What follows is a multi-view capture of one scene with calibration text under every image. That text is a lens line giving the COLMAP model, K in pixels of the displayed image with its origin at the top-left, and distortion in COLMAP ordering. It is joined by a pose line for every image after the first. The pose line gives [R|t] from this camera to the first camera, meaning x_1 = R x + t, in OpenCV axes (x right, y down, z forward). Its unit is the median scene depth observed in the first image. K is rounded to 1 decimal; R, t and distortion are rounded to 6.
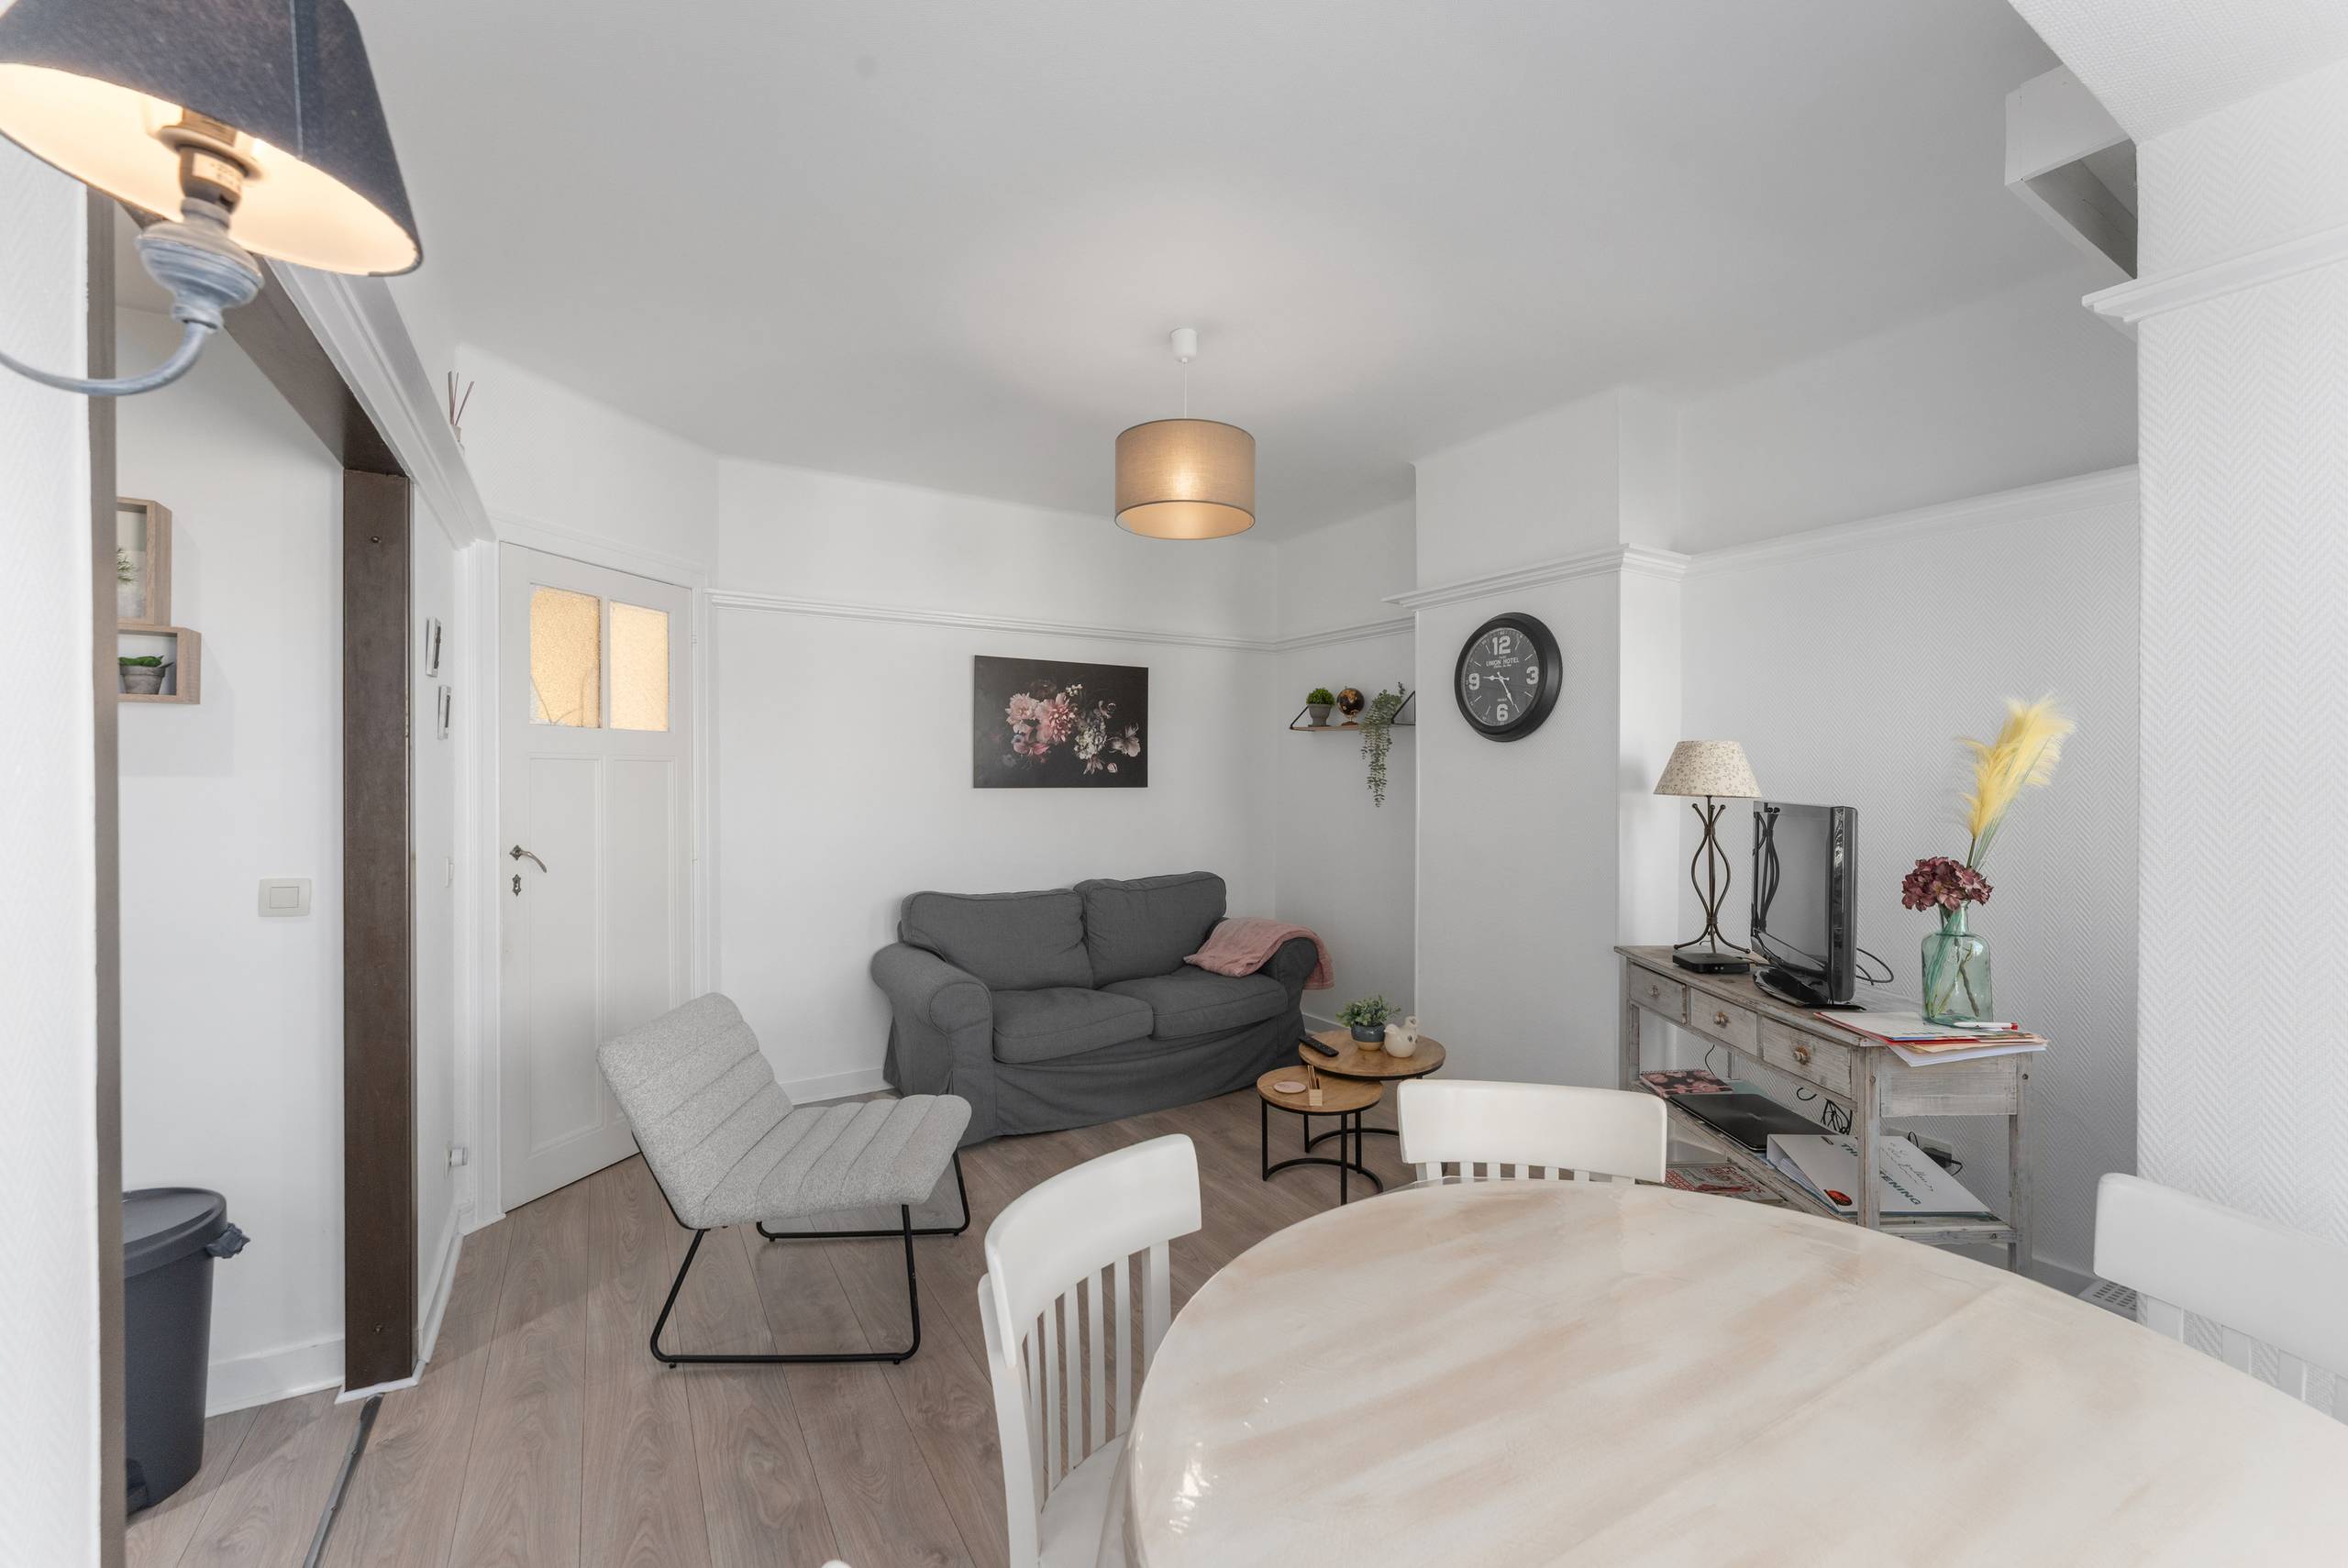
lens RADIAL K [[952.0, 0, 1209.7], [0, 952.0, 779.4], [0, 0, 1]] dist [0.000204, 0.000483]
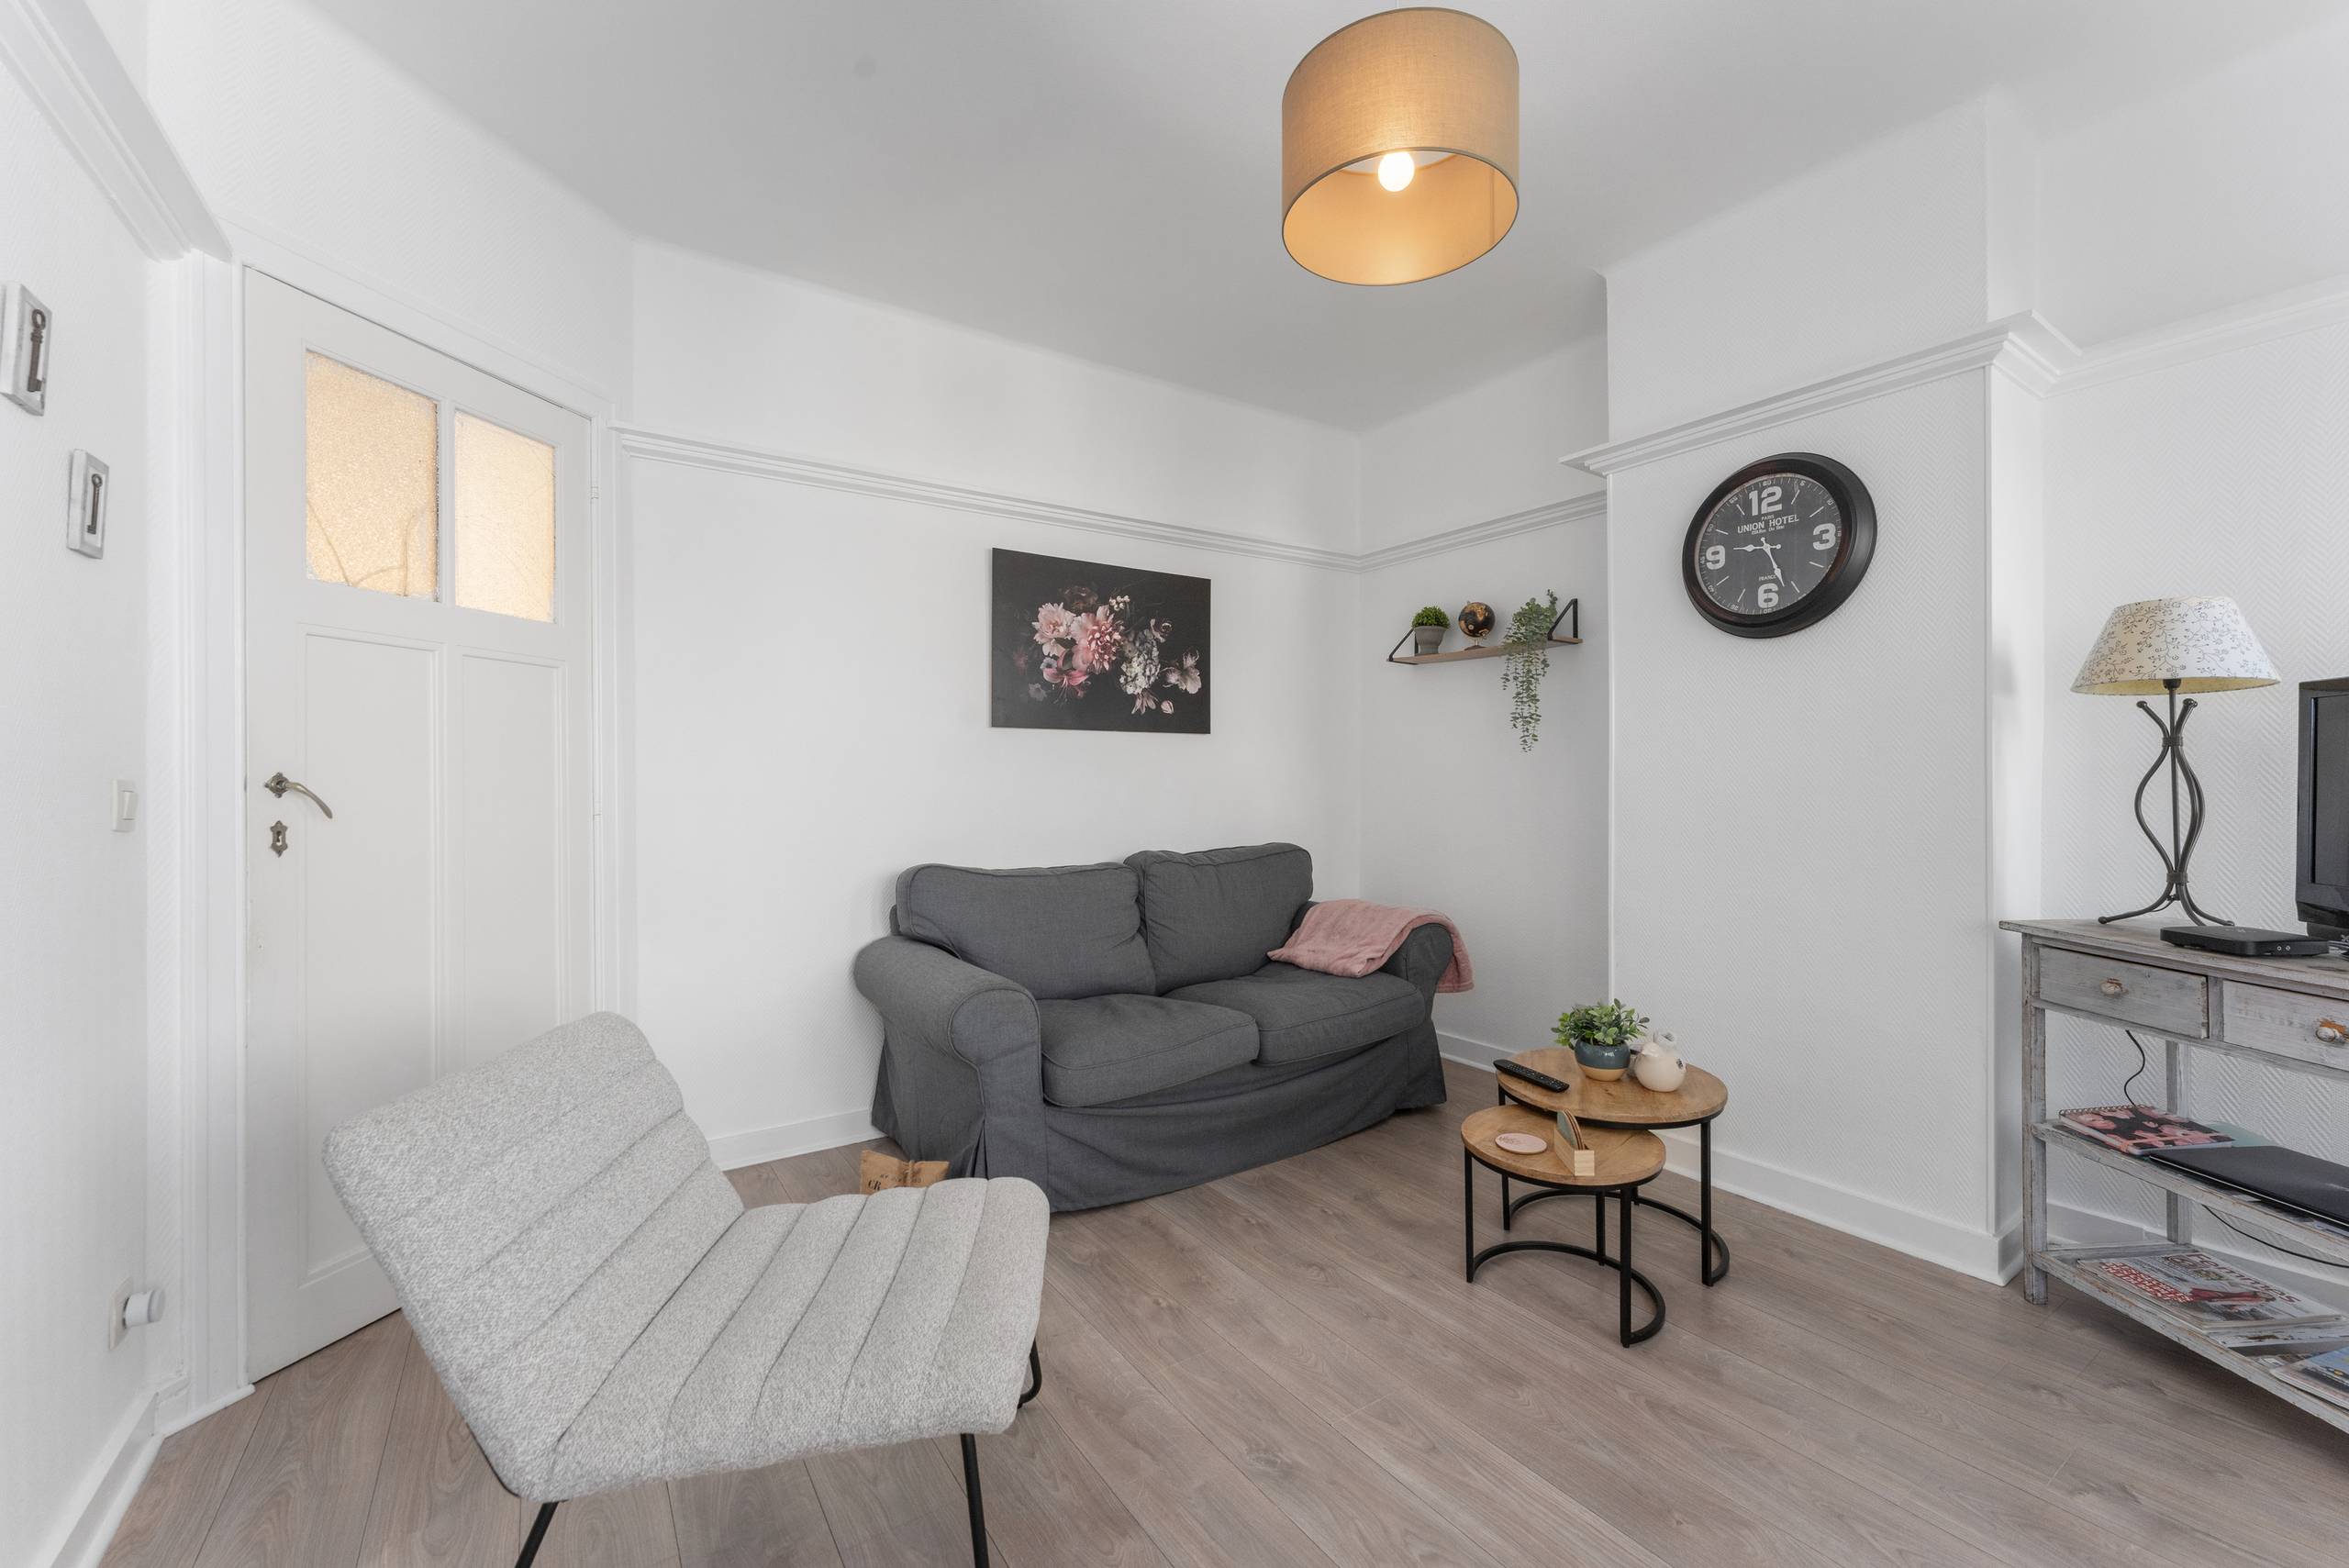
lens RADIAL K [[952.5, 0, 1210.2], [0, 952.5, 779.4], [0, 0, 1]] dist [0.000204, 0.000483]
pose [[0.999103, -0.004243, 0.042122, -0.129024], [0.004420, 0.999982, -0.004120, 0.063679], [-0.042104, 0.004303, 0.999104, 0.297787]]
